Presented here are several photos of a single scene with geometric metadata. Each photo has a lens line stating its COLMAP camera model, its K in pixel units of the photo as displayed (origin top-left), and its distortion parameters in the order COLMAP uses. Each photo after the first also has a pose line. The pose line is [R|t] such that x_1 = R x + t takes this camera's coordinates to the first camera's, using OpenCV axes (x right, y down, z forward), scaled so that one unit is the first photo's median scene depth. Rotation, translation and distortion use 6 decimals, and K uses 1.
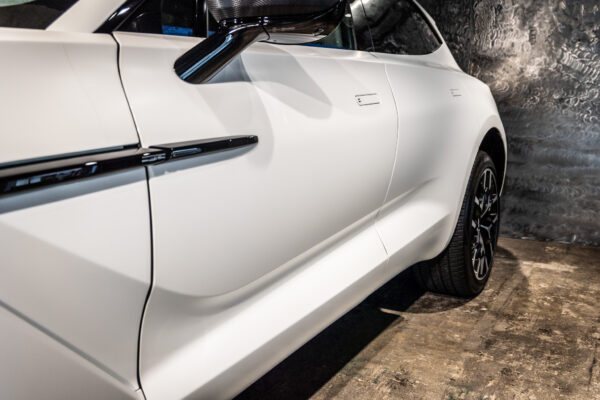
lens RADIAL K [[538.5, 0, 300.0], [0, 538.5, 200.0], [0, 0, 1]] dist [-0.000232, 0.001896]
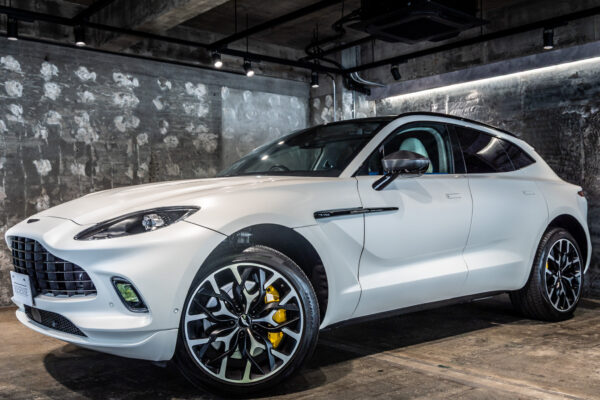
lens RADIAL K [[598.7, 0, 300.0], [0, 598.7, 200.0], [0, 0, 1]] dist [0.019930, 0.005860]
pose [[0.944987, -0.001188, -0.327106, 0.227600], [-0.058401, 0.983314, -0.172286, 0.206365], [0.321853, 0.181911, 0.929150, -1.052913]]
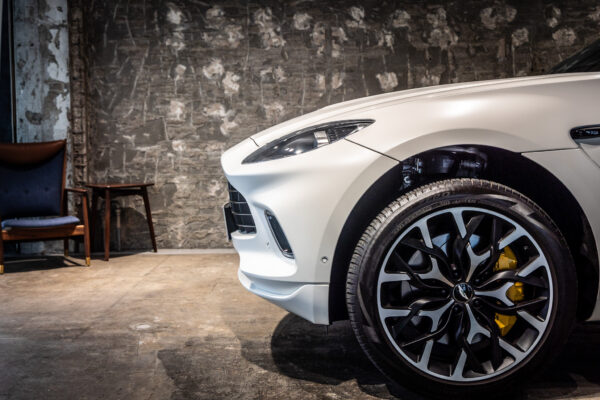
lens RADIAL K [[773.2, 0, 300.0], [0, 773.2, 200.0], [0, 0, 1]] dist [0.013365, 0.018735]
pose [[0.525607, 0.068937, -0.847930, 0.500752], [-0.144662, 0.989438, -0.009230, 0.161641], [0.838337, 0.127515, 0.530029, -0.654814]]
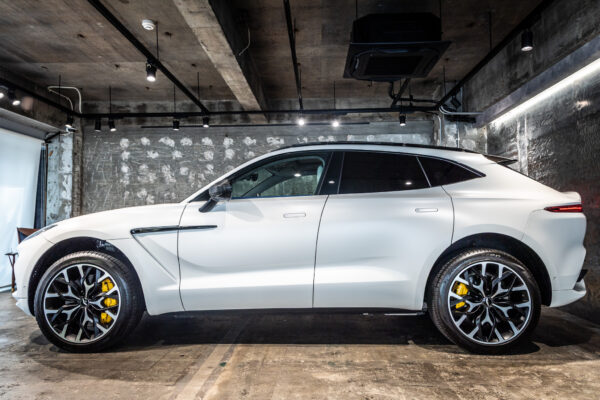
lens RADIAL K [[402.1, 0, 300.0], [0, 402.1, 200.0], [0, 0, 1]] dist [0.021965, -0.000577]
pose [[0.500741, -0.041672, -0.864594, 1.192370], [-0.145887, 0.980489, -0.131750, -0.005070], [0.853215, 0.192106, 0.484892, 0.043901]]
